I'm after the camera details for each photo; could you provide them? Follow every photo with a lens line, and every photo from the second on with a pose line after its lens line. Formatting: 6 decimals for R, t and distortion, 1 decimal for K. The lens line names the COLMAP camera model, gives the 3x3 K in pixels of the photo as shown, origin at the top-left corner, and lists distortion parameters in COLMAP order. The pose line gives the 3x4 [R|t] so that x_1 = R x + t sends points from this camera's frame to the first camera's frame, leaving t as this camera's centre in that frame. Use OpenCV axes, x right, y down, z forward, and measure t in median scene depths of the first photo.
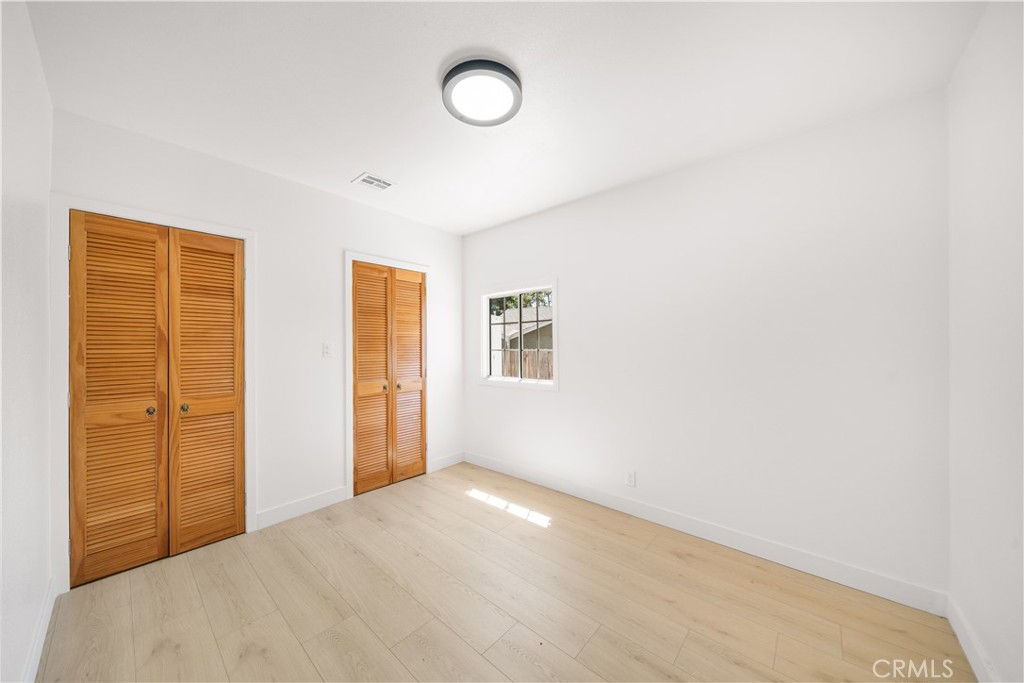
lens RADIAL K [[348.2, 0, 509.1], [0, 348.2, 348.5], [0, 0, 1]] dist [0.001919, -0.000024]
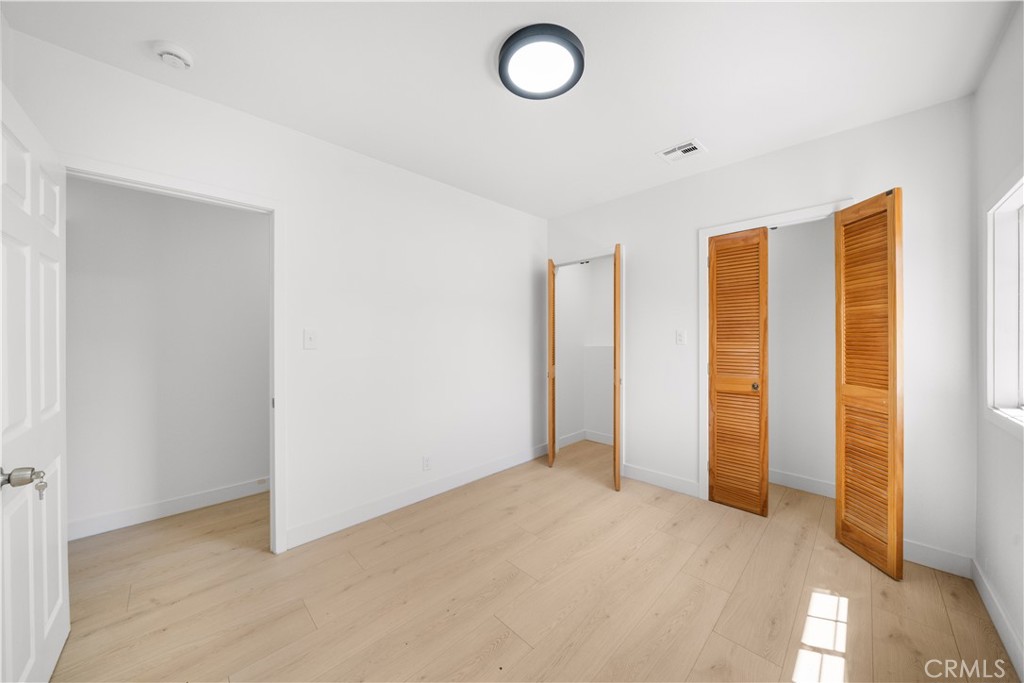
lens RADIAL K [[348.2, 0, 505.6], [0, 348.2, 338.6], [0, 0, 1]] dist [0.001919, -0.000024]
pose [[-0.074880, 0.012284, -0.997117, 0.482943], [0.007812, 0.999901, 0.011732, -0.007708], [0.997162, -0.006911, -0.074968, 0.541122]]
